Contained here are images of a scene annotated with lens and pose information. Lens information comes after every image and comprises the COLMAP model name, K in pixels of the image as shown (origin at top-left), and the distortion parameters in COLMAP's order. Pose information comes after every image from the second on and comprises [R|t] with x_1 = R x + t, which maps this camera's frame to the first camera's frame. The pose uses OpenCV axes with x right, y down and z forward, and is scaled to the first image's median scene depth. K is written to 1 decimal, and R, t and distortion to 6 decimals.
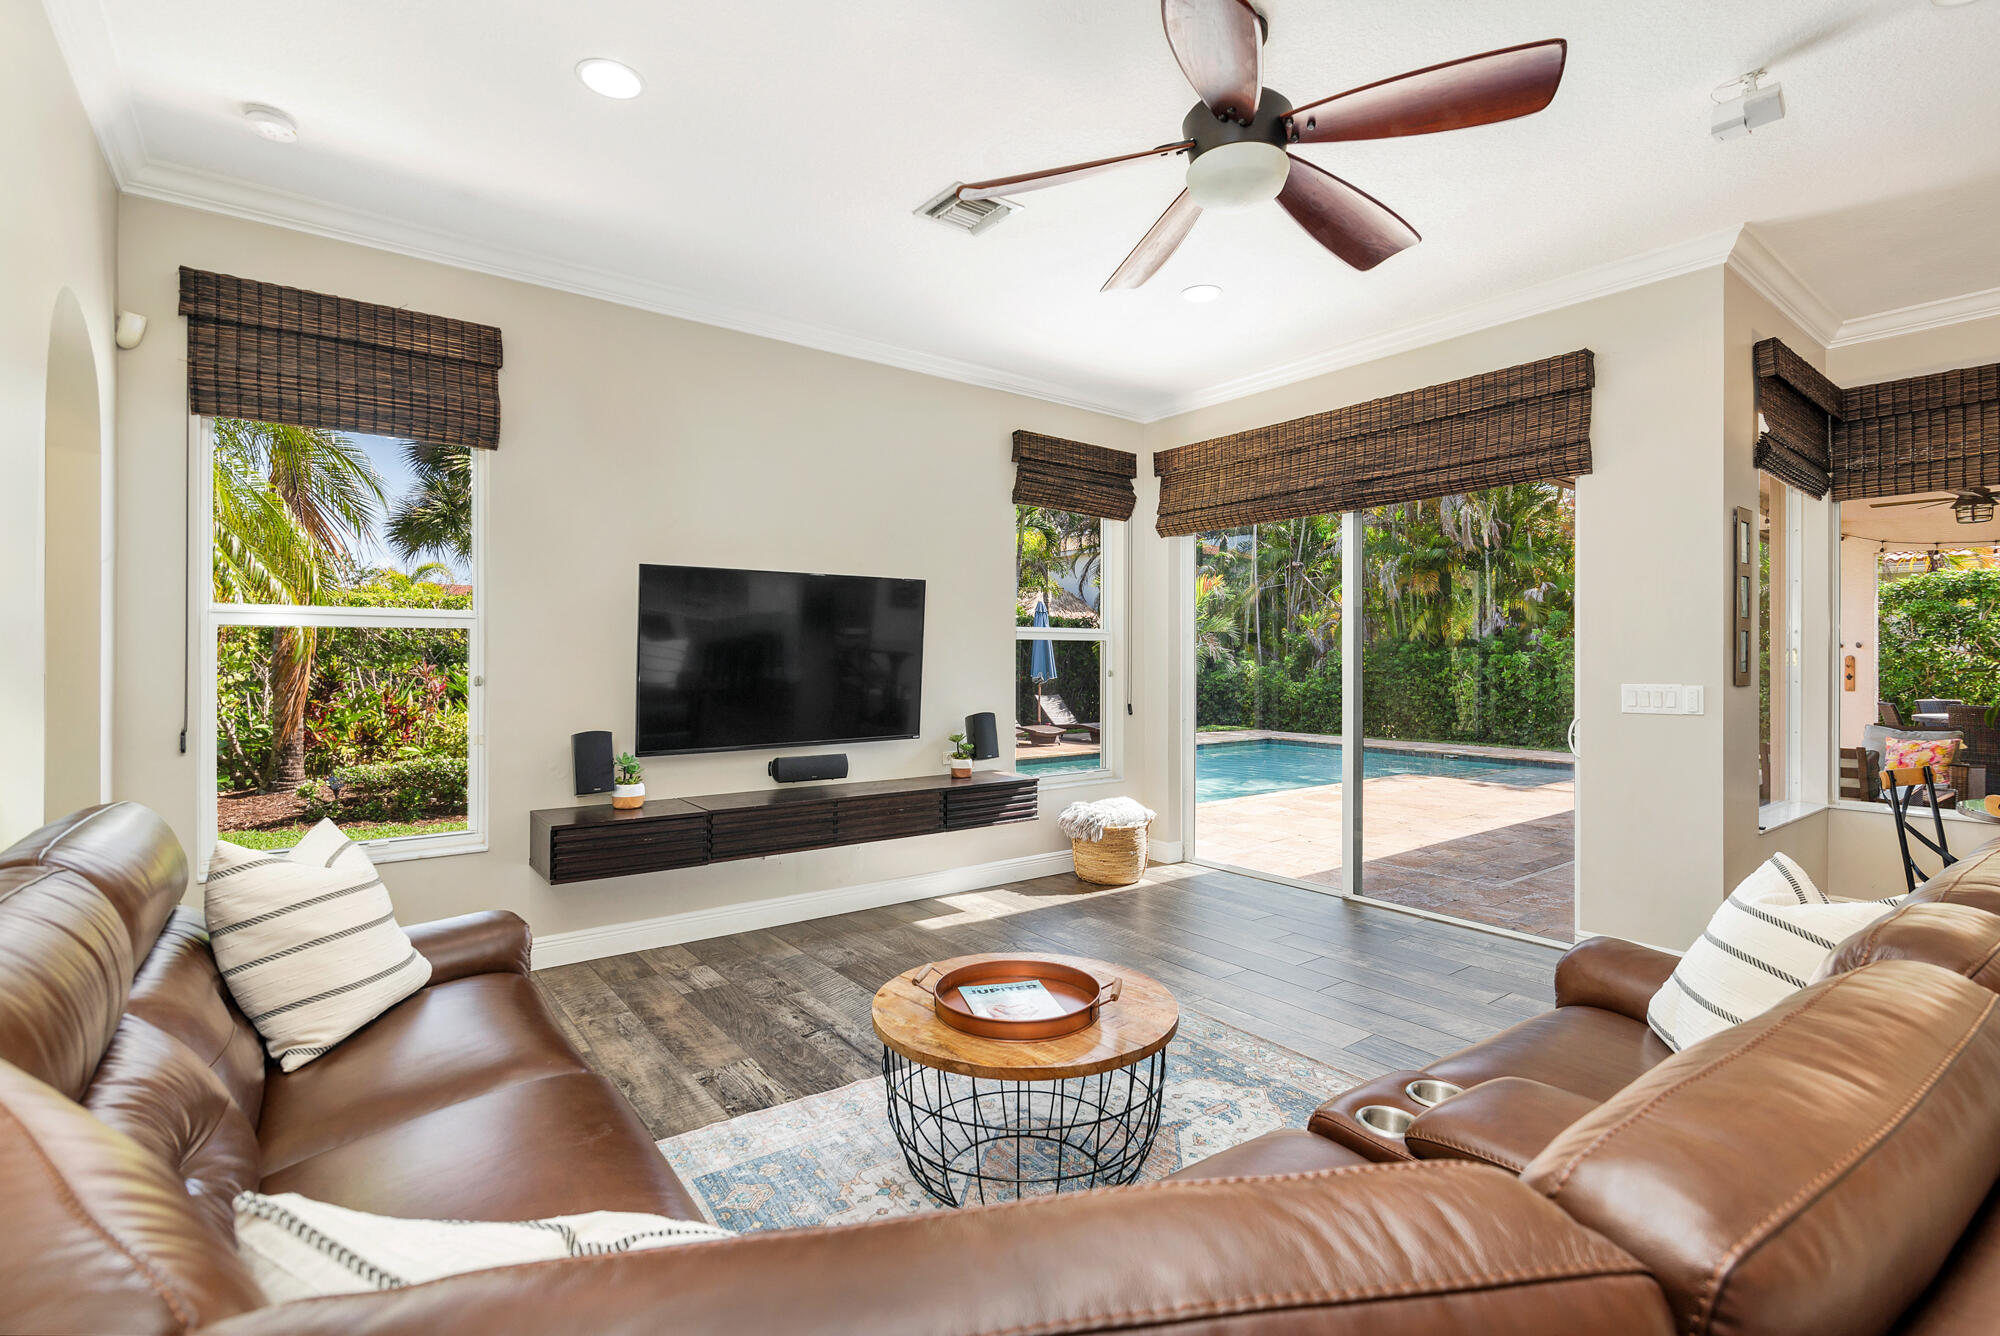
lens RADIAL K [[928.5, 0, 1062.9], [0, 928.5, 662.7], [0, 0, 1]] dist [-0.001521, -0.000415]
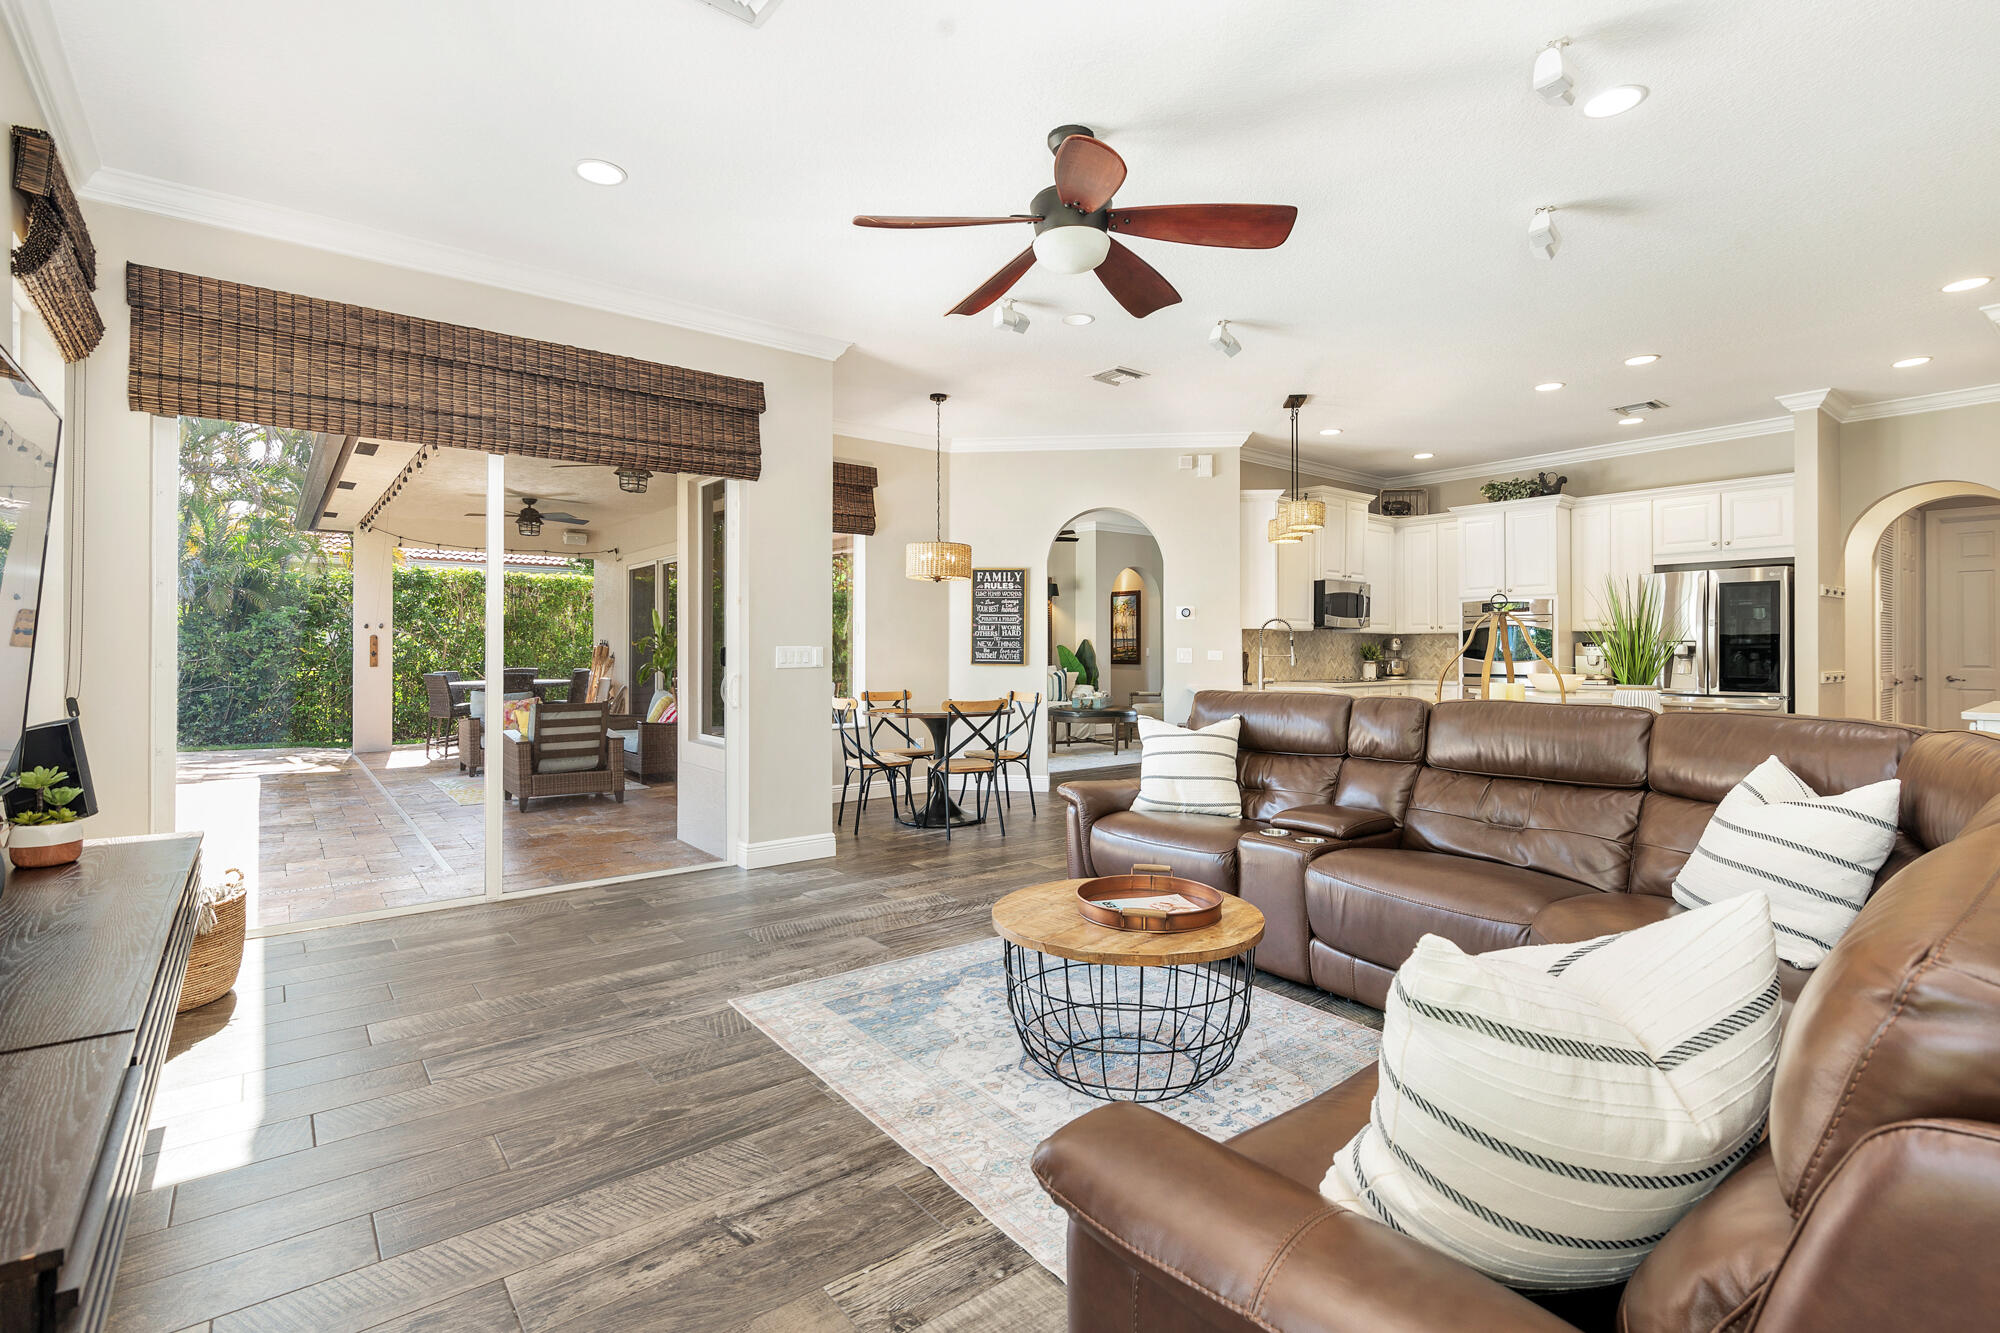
lens RADIAL K [[919.6, 0, 972.6], [0, 919.6, 647.5], [0, 0, 1]] dist [-0.000724, -0.000096]
pose [[0.024375, -0.000433, 0.999703, -0.639994], [0.002307, 0.999997, 0.000377, 0.022606], [-0.999700, 0.002297, 0.024376, 0.635220]]
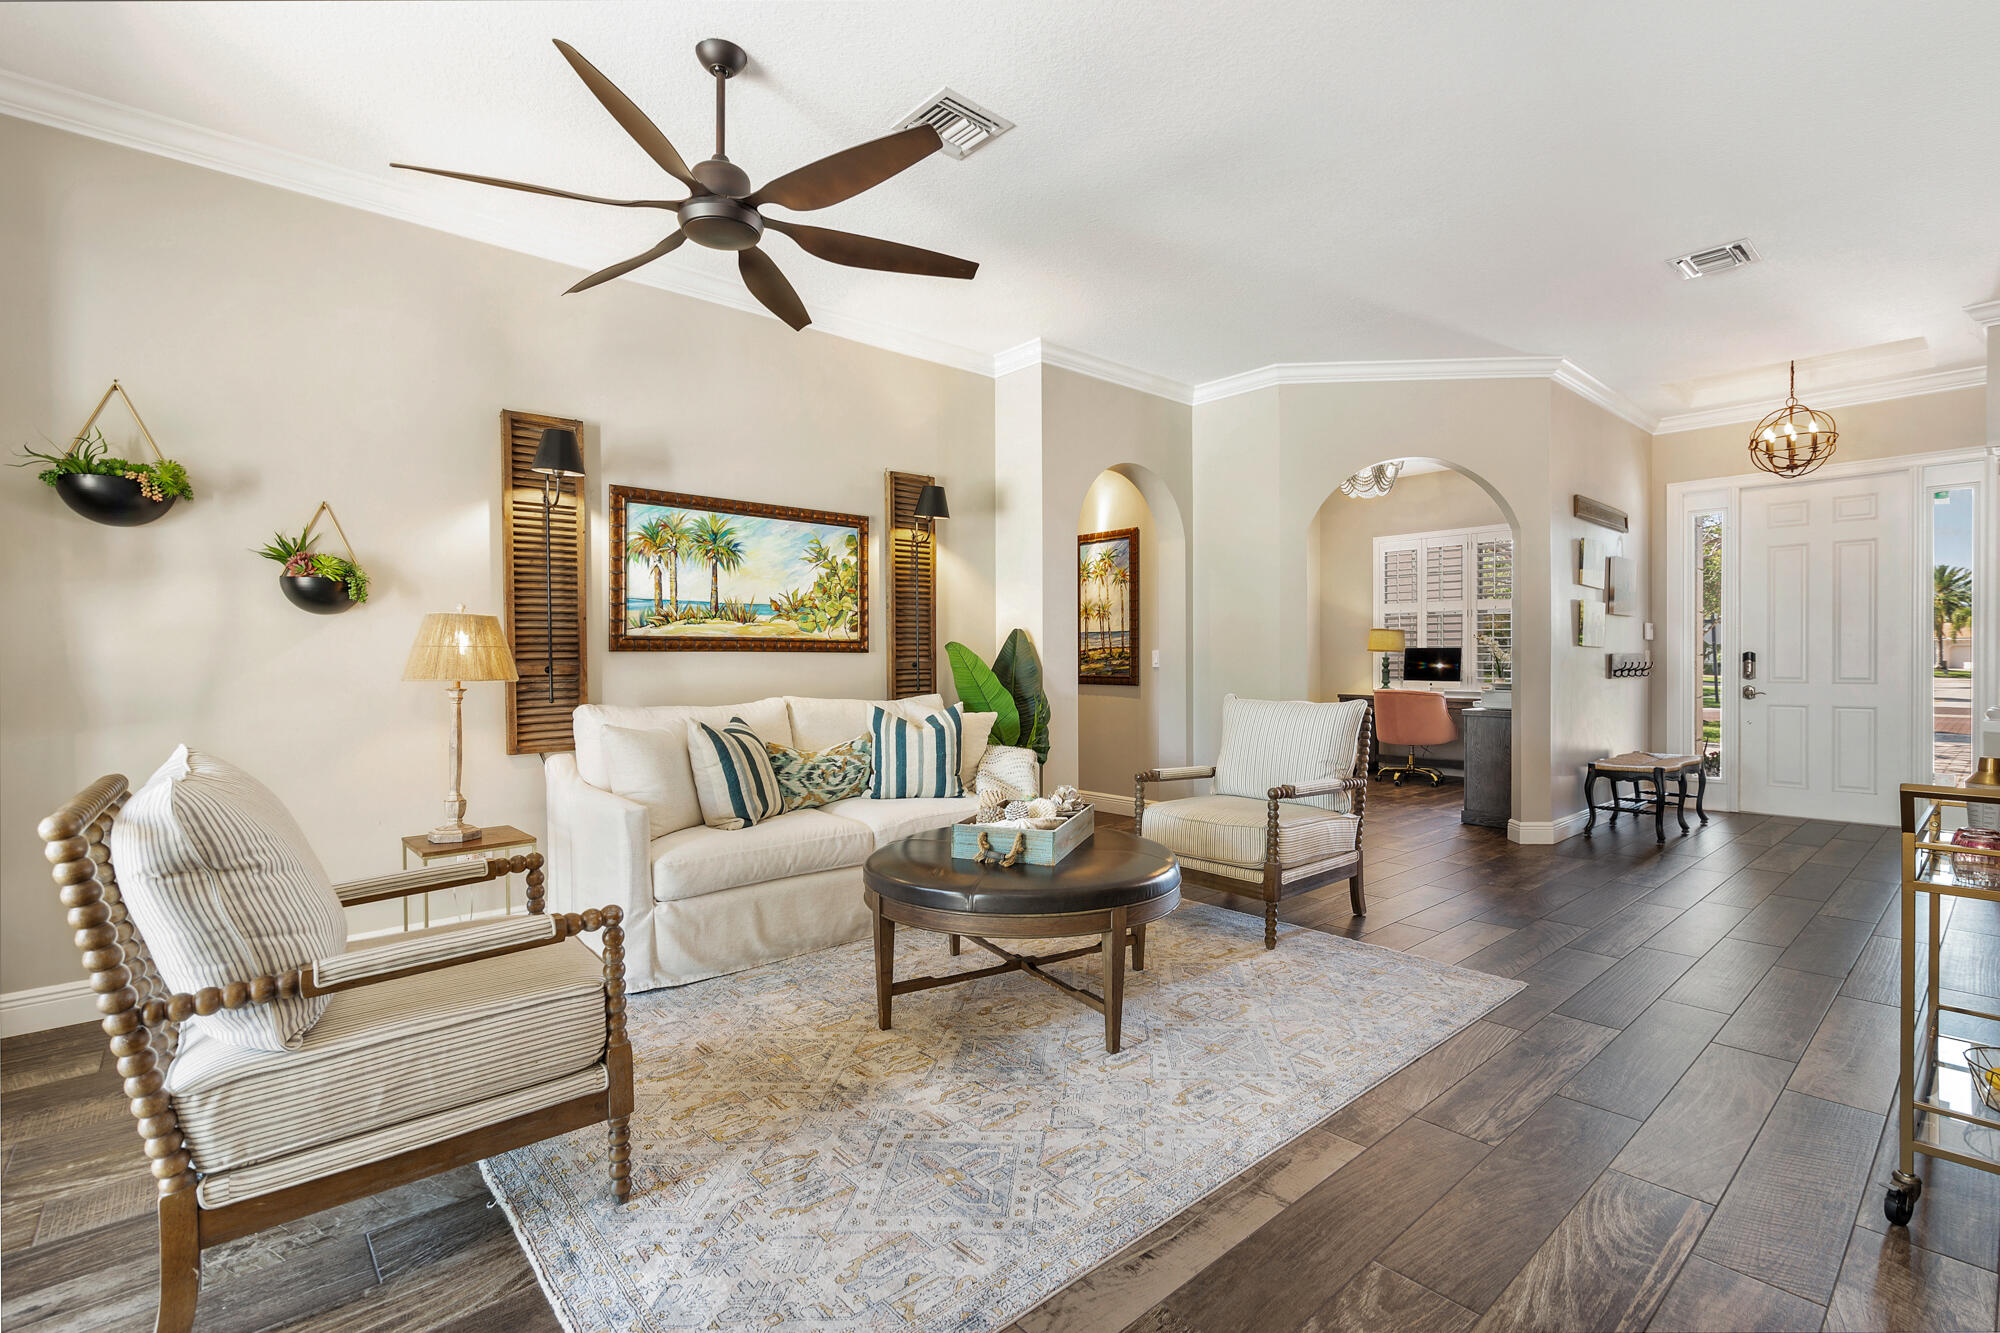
lens RADIAL K [[911.5, 0, 964.4], [0, 911.5, 664.9], [0, 0, 1]] dist [-0.001120, -0.000740]
pose [[-0.015516, -0.010574, 0.999824, 1.190676], [0.005793, 0.999926, 0.010665, 0.032824], [-0.999863, 0.005958, -0.015454, 0.426154]]
